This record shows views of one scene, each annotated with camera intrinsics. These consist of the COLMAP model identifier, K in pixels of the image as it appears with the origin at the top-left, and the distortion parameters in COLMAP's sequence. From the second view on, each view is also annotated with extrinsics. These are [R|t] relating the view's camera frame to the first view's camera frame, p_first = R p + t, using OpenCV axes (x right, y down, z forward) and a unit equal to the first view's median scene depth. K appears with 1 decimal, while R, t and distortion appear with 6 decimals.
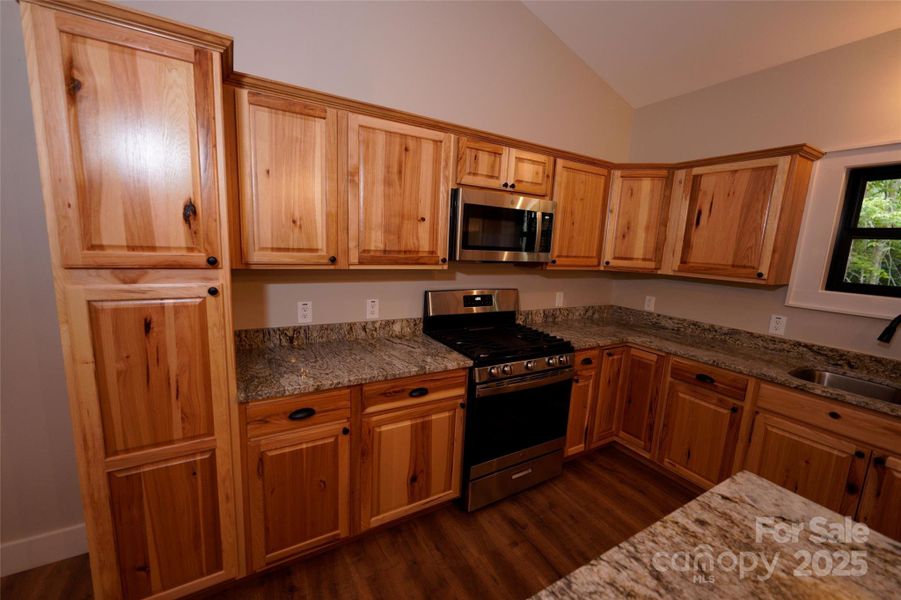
lens RADIAL K [[359.6, 0, 449.1], [0, 359.6, 298.0], [0, 0, 1]] dist [-0.005805, 0.000129]
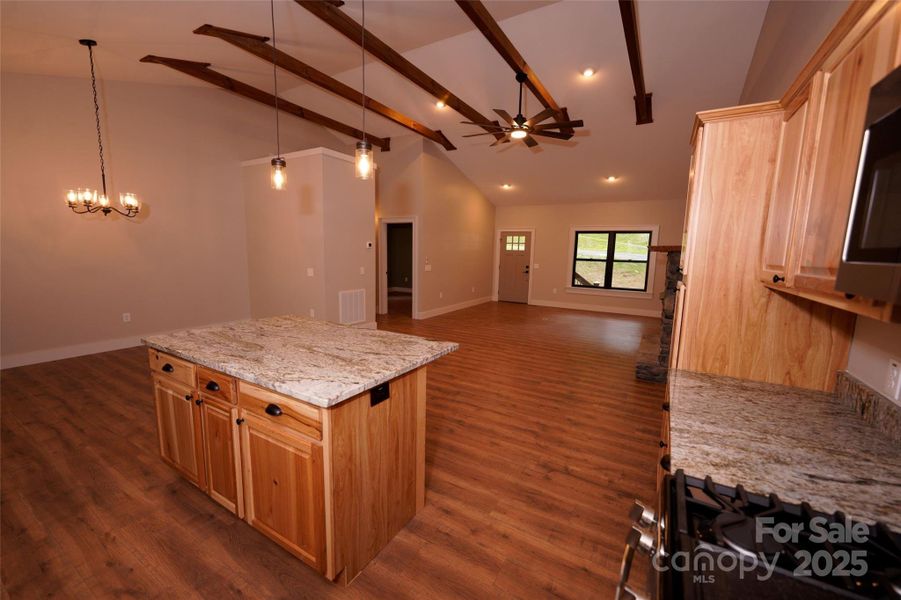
lens RADIAL K [[359.6, 0, 450.5], [0, 359.6, 300.2], [0, 0, 1]] dist [-0.005805, 0.000129]
pose [[-0.871305, 0.000404, -0.490742, 0.577687], [-0.139483, 0.958552, 0.248439, -0.140549], [0.470502, 0.284917, -0.835135, 1.189709]]
